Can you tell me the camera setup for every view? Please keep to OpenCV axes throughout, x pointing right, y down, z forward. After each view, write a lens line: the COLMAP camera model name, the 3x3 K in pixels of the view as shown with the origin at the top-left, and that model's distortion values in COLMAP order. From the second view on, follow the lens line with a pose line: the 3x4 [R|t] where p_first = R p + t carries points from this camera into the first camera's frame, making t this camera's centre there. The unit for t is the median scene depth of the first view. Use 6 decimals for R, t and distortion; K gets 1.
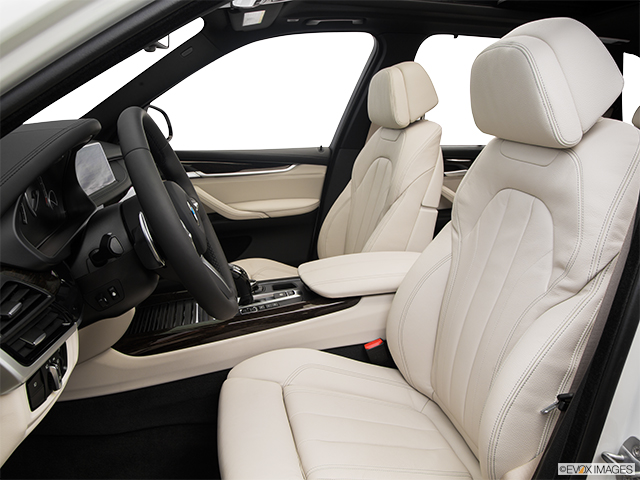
lens RADIAL K [[548.2, 0, 317.4], [0, 548.2, 237.0], [0, 0, 1]] dist [-0.056351, -0.002393]
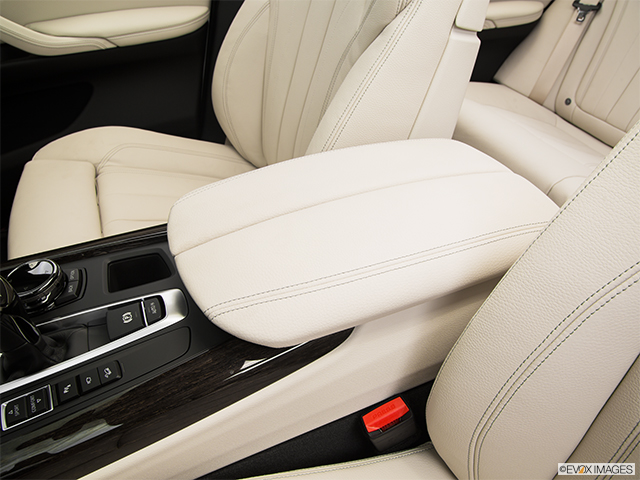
lens RADIAL K [[474.4, 0, 317.8], [0, 474.4, 240.2], [0, 0, 1]] dist [-0.127645, 0.055645]
pose [[0.977151, -0.097743, 0.188739, 0.001727], [0.014810, 0.917140, 0.398290, -0.038824], [-0.212030, -0.386394, 0.897632, 0.511516]]
